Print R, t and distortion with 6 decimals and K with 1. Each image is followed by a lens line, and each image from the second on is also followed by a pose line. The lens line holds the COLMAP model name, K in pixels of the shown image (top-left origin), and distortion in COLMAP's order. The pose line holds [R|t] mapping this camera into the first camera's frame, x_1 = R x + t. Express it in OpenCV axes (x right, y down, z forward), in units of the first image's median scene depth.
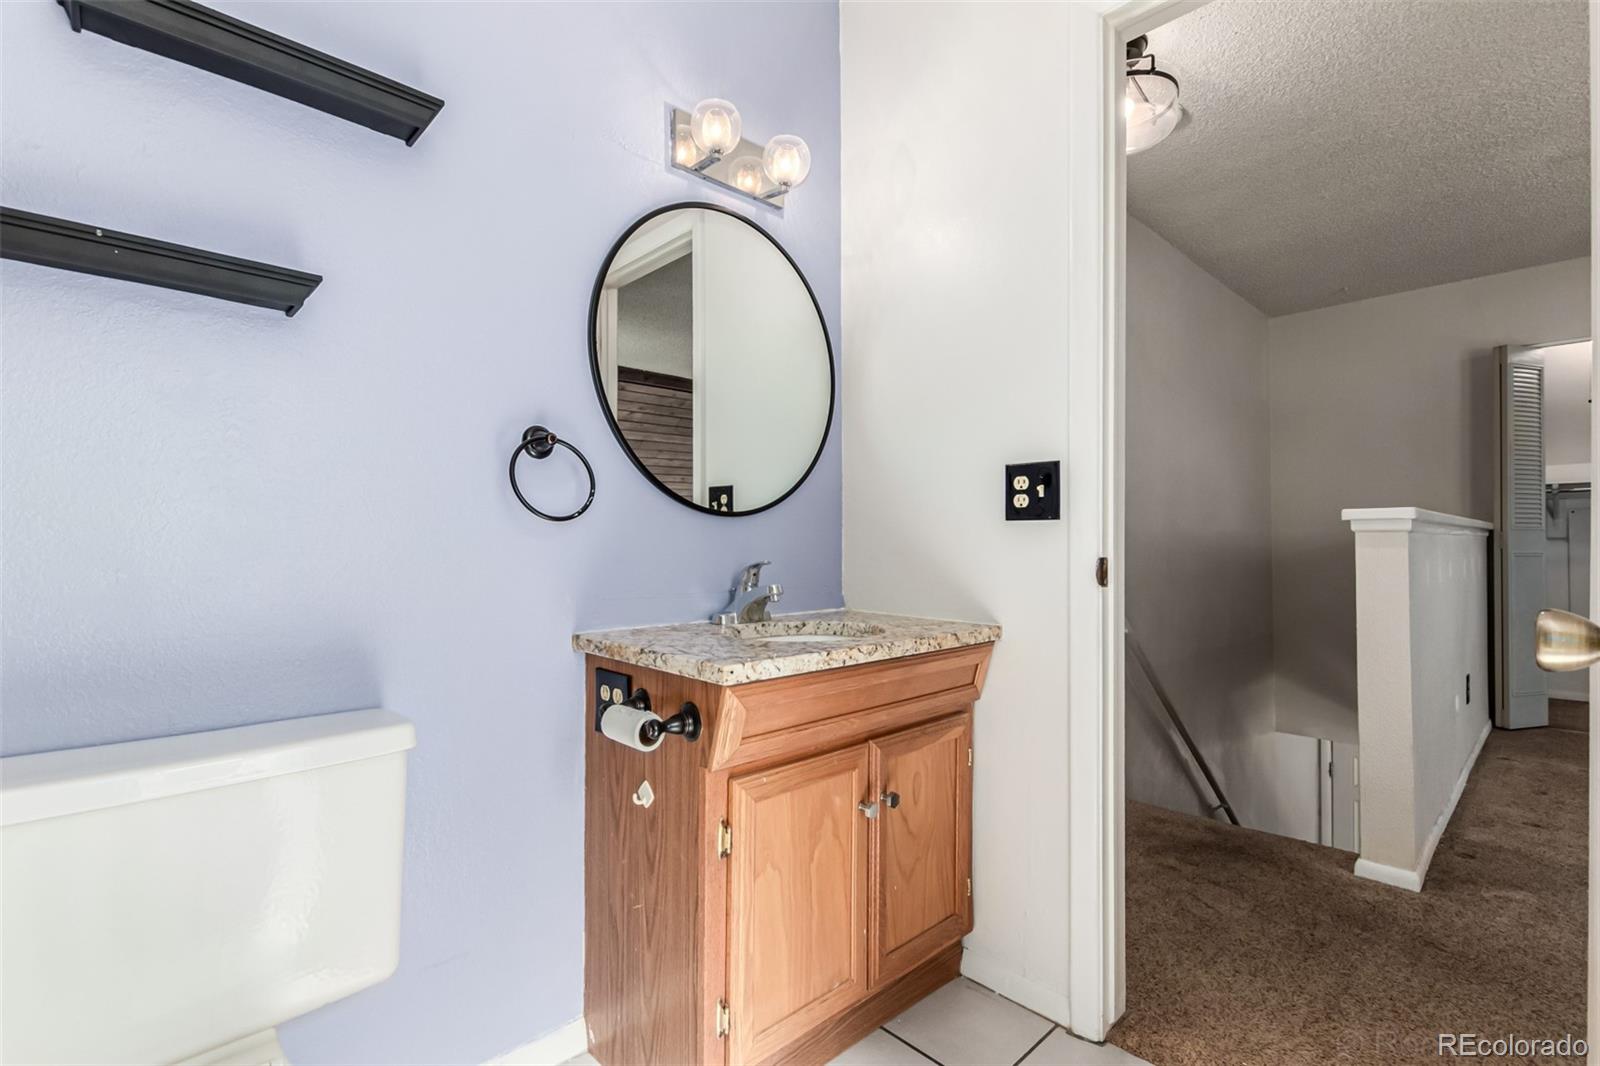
lens RADIAL K [[738.5, 0, 801.2], [0, 738.5, 530.5], [0, 0, 1]] dist [0.008978, -0.004691]
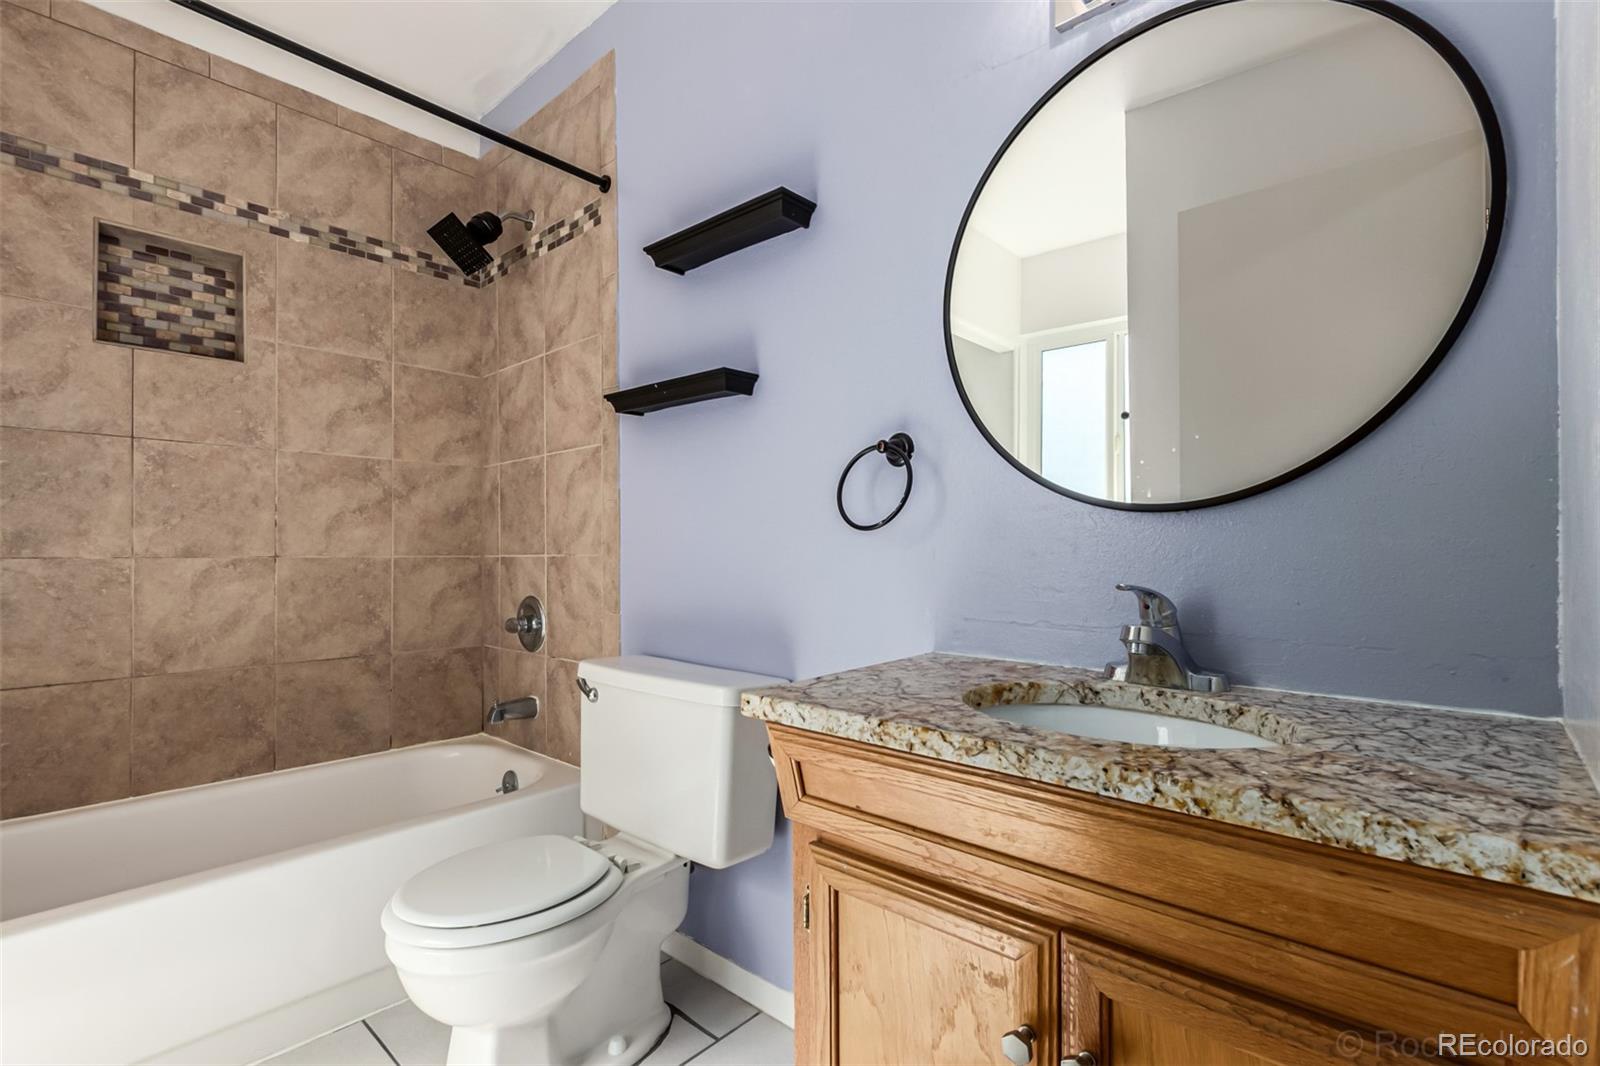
lens RADIAL K [[738.5, 0, 814.9], [0, 738.5, 544.4], [0, 0, 1]] dist [0.008978, -0.004691]
pose [[0.086867, -0.005154, -0.996207, 0.662246], [0.011502, 0.999925, -0.004170, 0.007314], [0.996154, -0.011096, 0.086919, 0.841471]]
